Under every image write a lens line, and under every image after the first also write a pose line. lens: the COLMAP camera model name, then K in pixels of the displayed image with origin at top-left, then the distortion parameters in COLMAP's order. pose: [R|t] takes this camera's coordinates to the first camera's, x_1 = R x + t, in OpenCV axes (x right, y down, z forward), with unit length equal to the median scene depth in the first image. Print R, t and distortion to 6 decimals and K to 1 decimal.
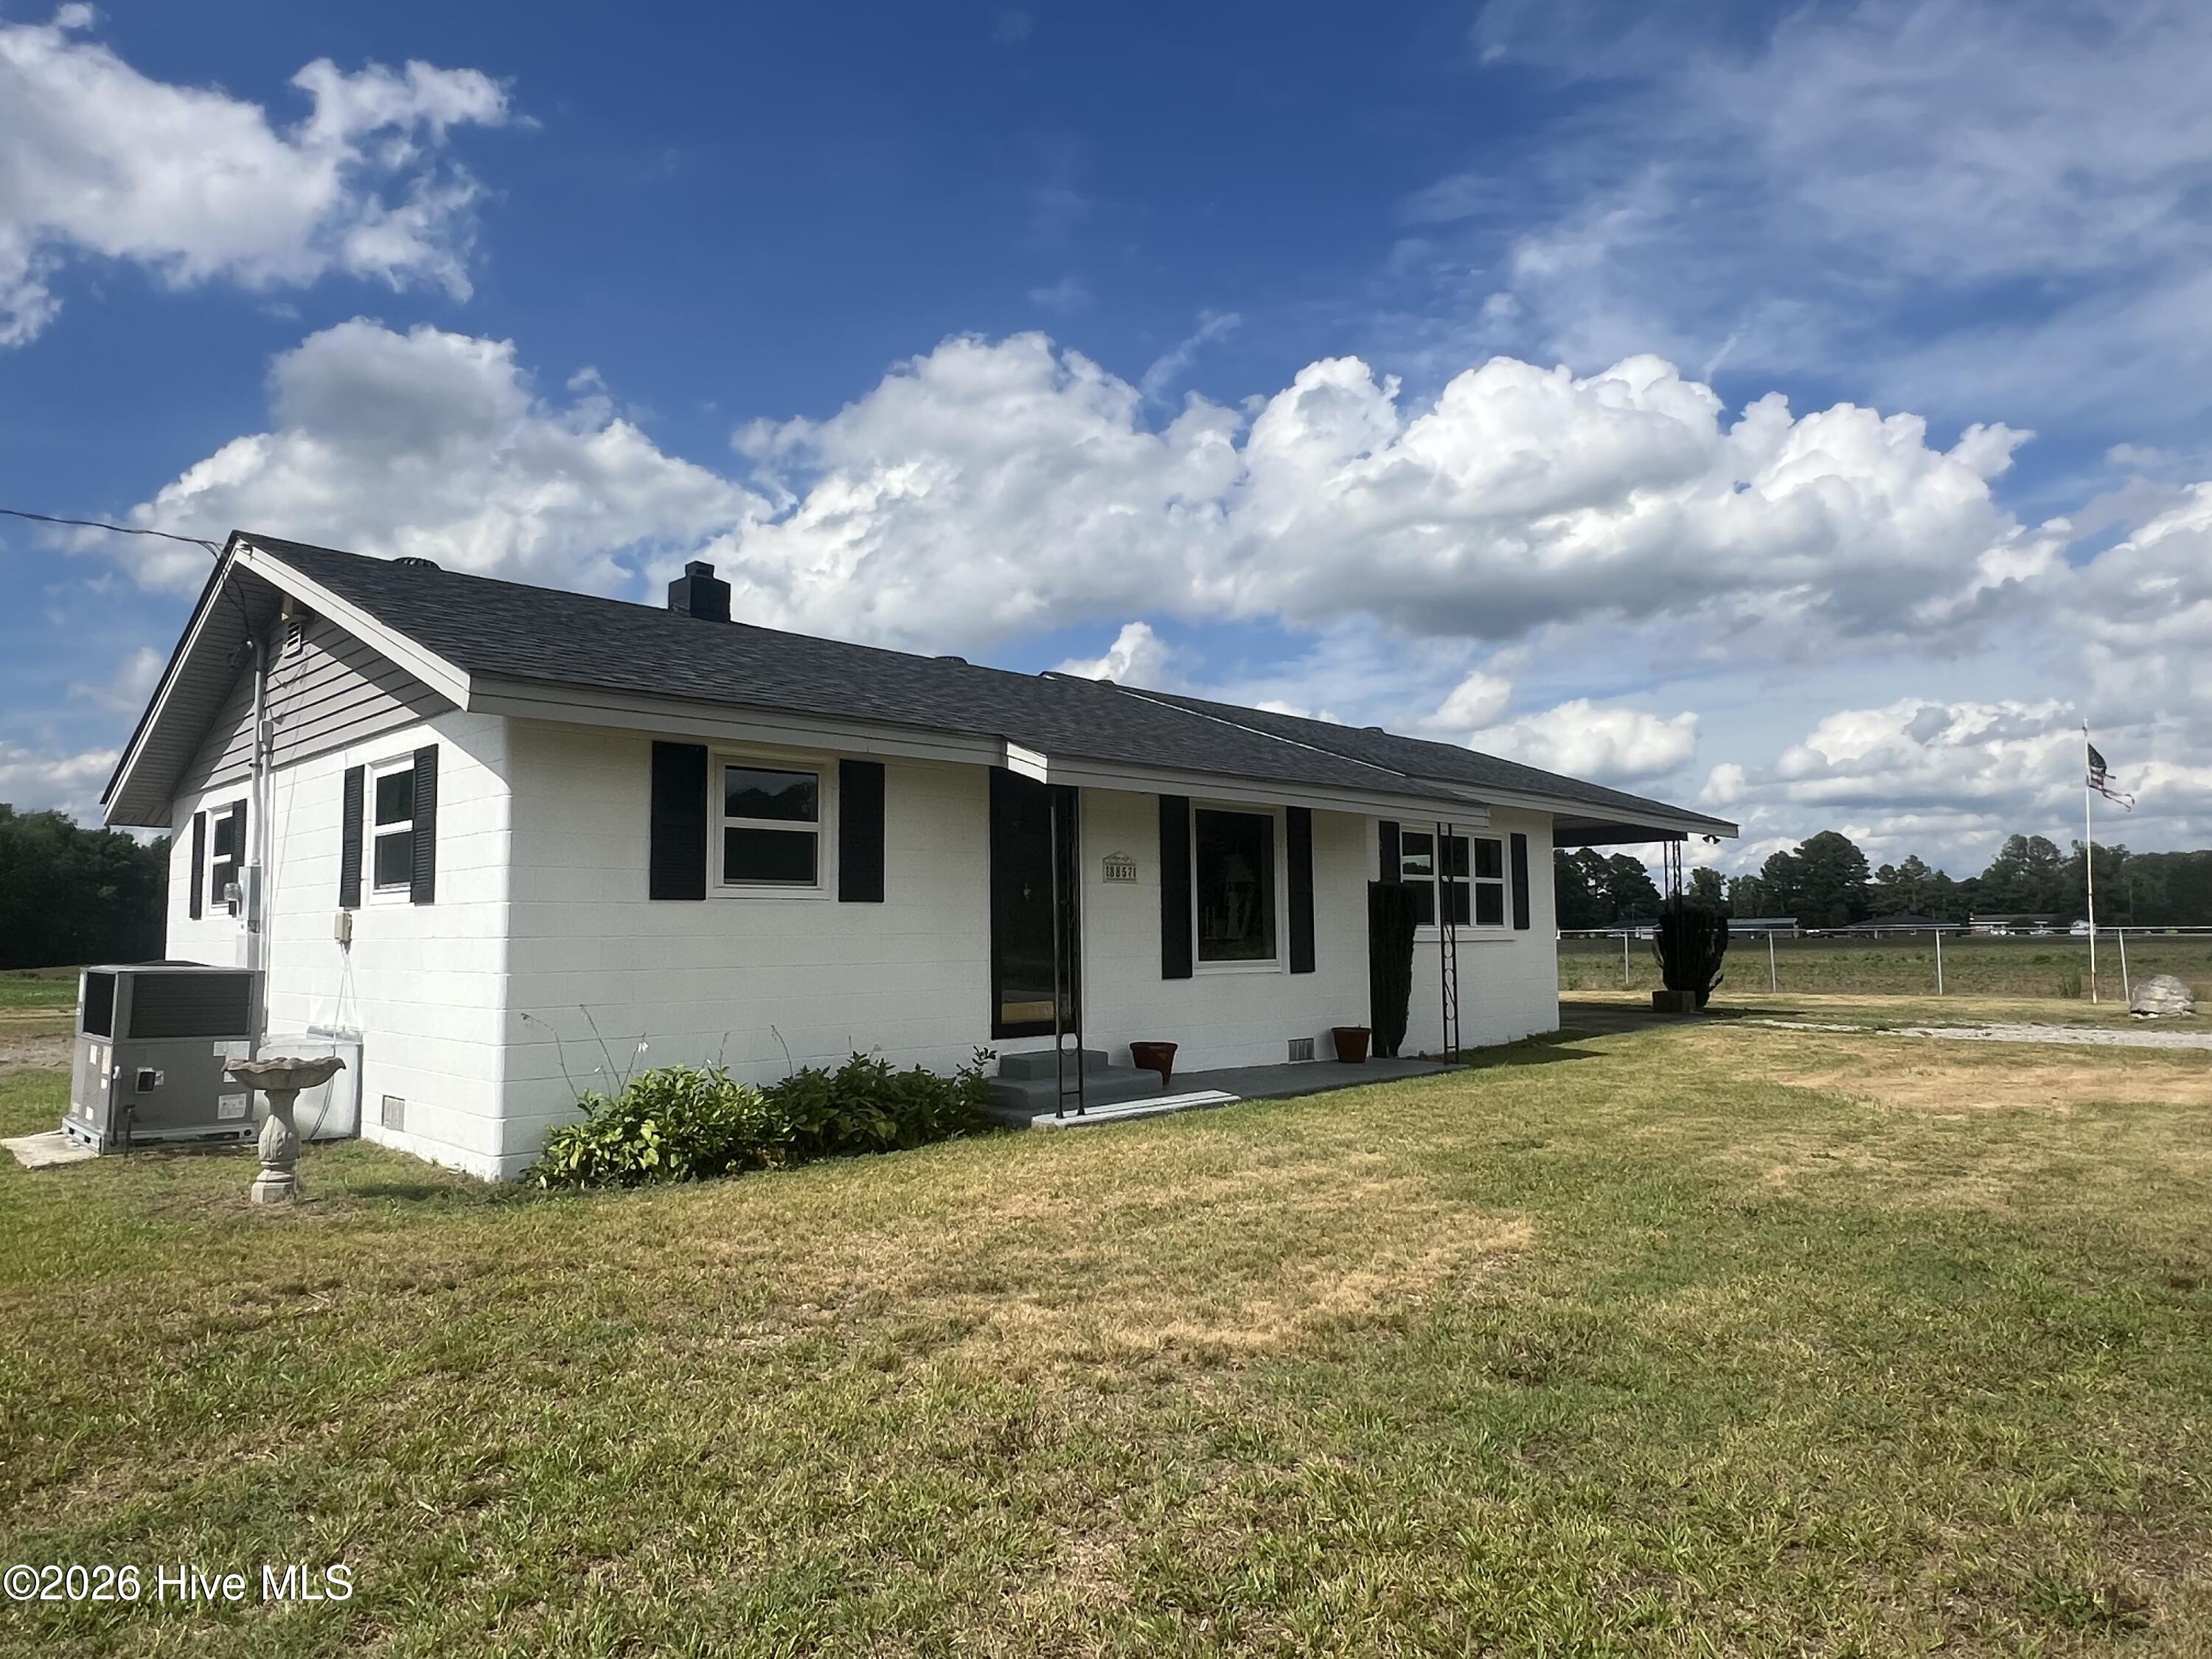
lens RADIAL K [[1387.1, 0, 1088.7], [0, 1387.1, 820.3], [0, 0, 1]] dist [-0.003830, -0.003151]
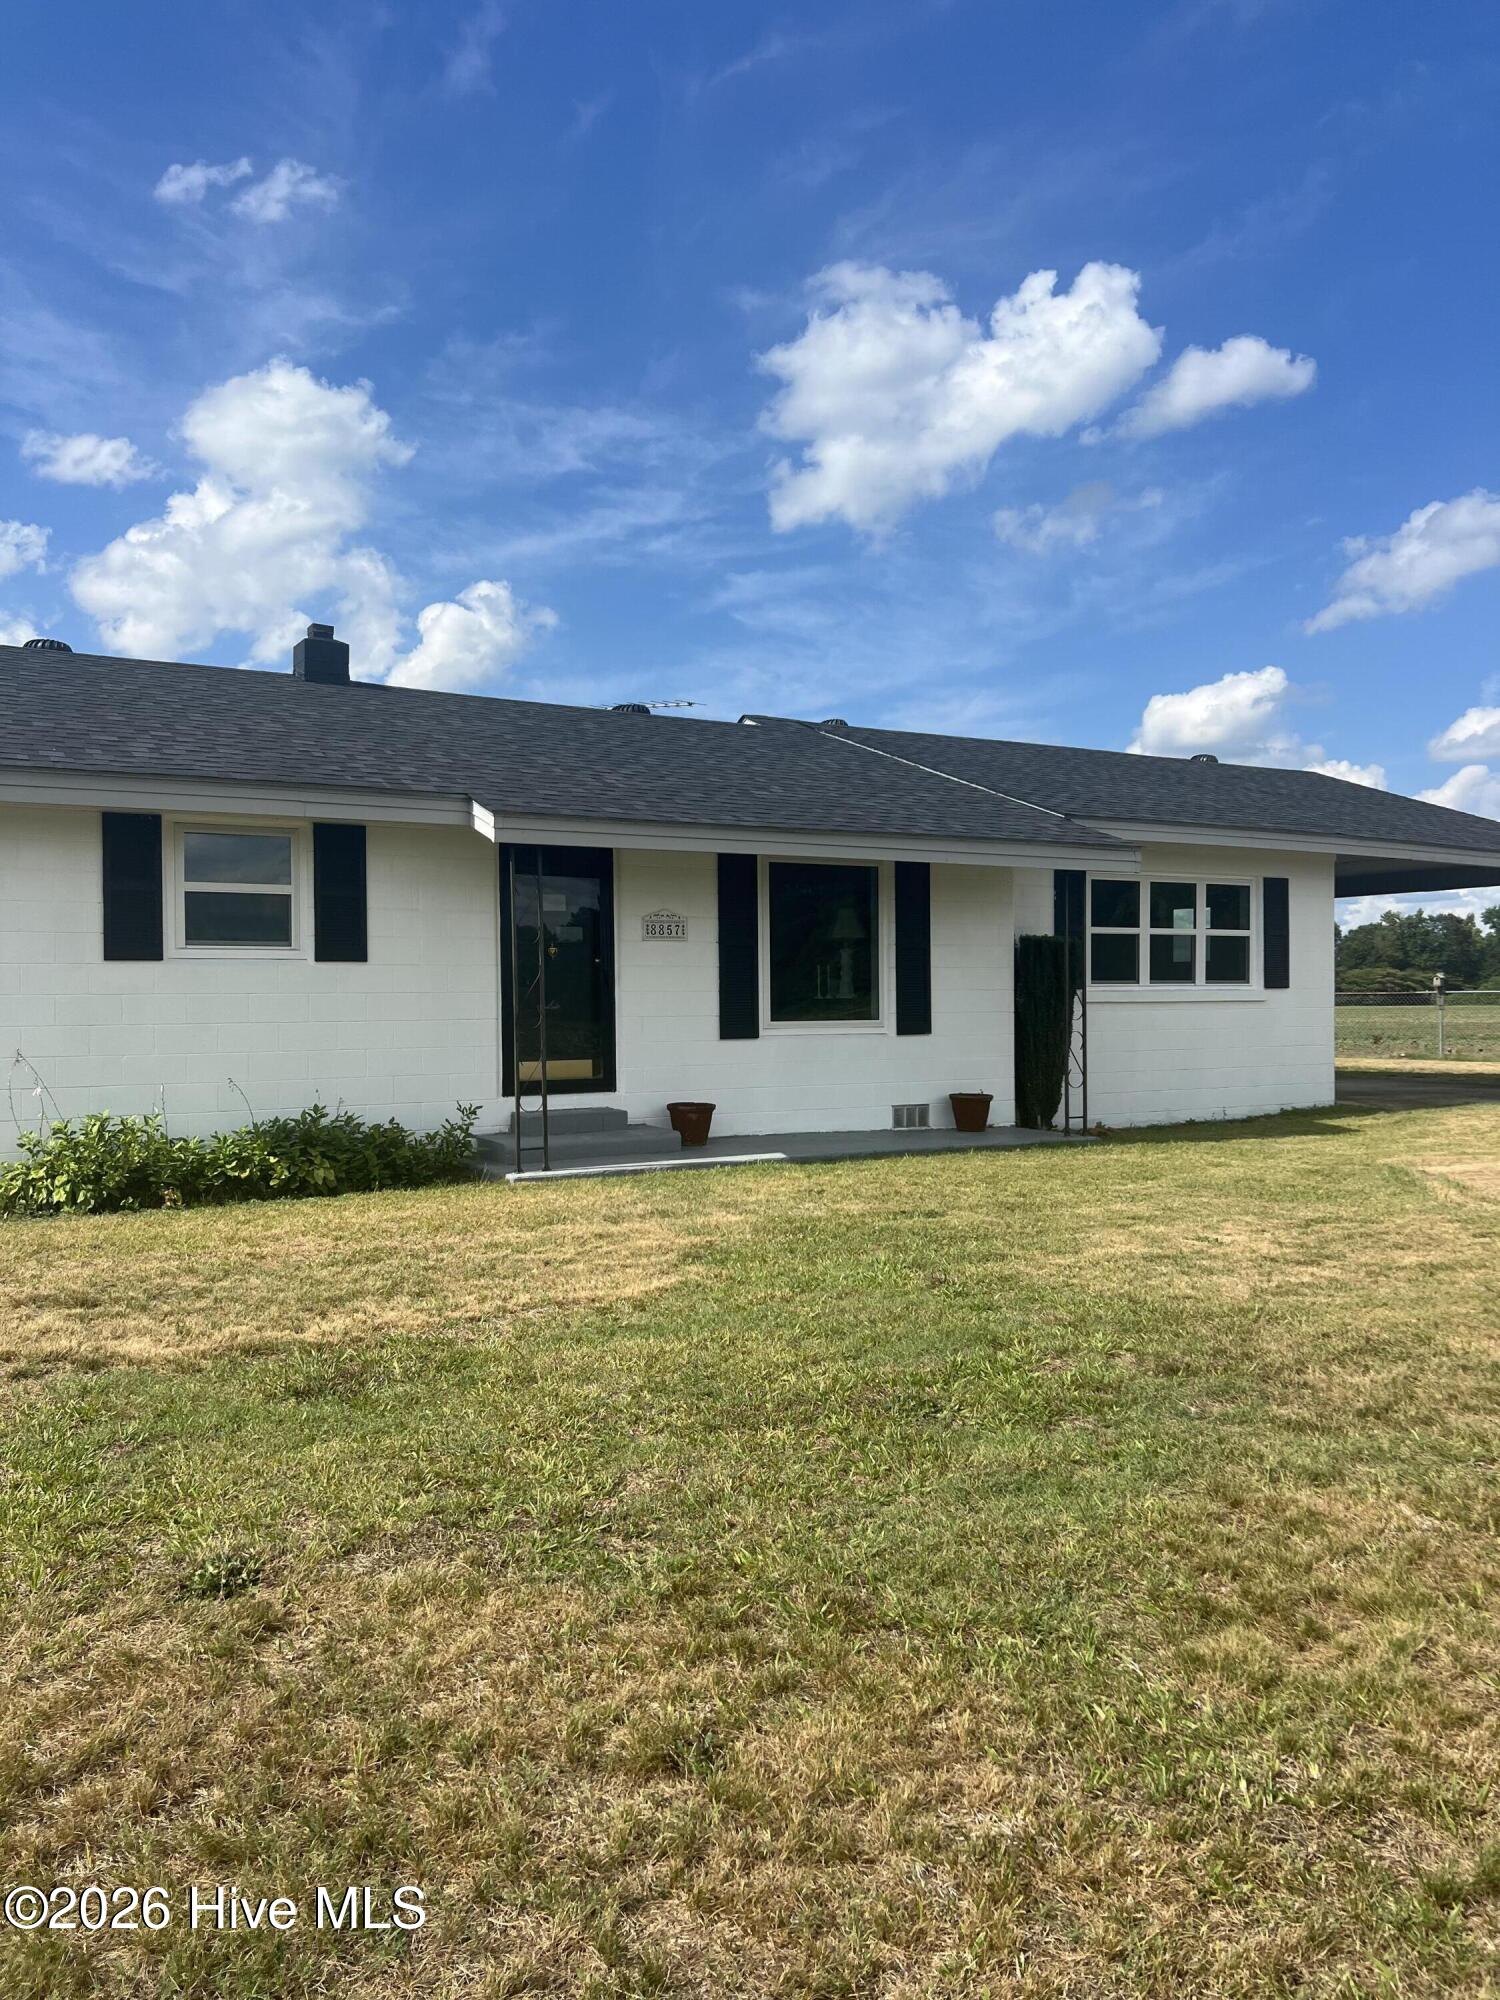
lens RADIAL K [[1525.7, 0, 739.0], [0, 1525.7, 1021.6], [0, 0, 1]] dist [0.059621, -0.023403]
pose [[0.966112, 0.004366, -0.258086, 0.351735], [0.020944, 0.995234, 0.095238, 0.000664], [0.257272, -0.097416, 0.961416, -0.022977]]
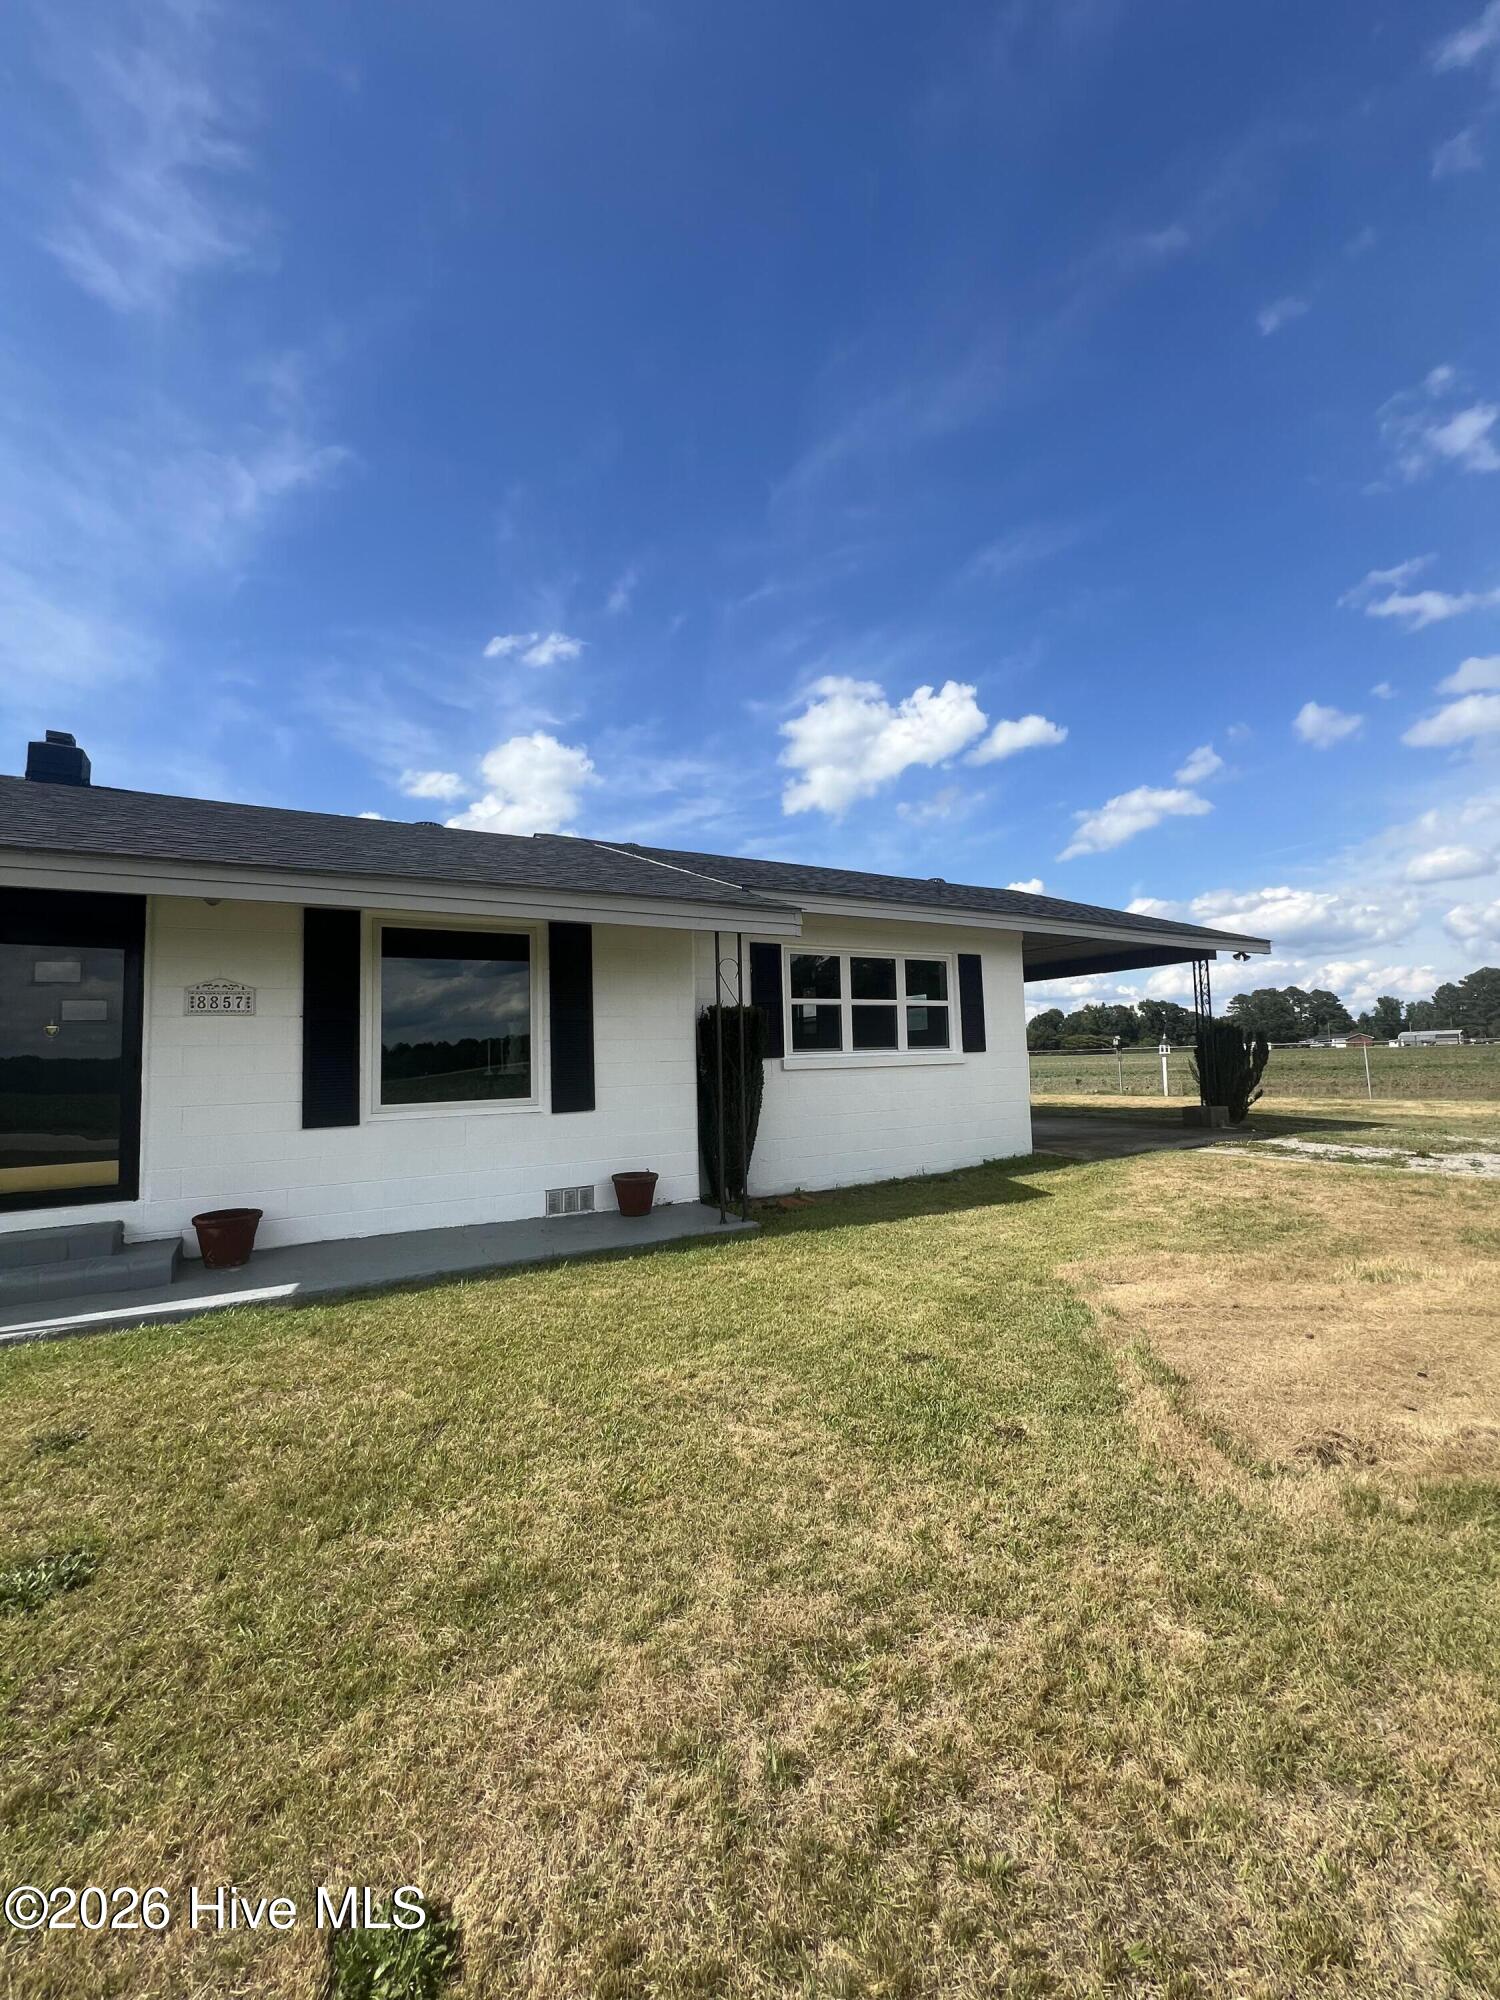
lens RADIAL K [[805.5, 0, 751.2], [0, 805.5, 1000.0], [0, 0, 1]] dist [-0.002305, 0.001591]
pose [[0.966321, -0.039488, -0.254294, 0.456708], [0.043118, 0.999032, 0.008714, 0.045134], [0.253704, -0.019385, 0.967088, 0.613762]]
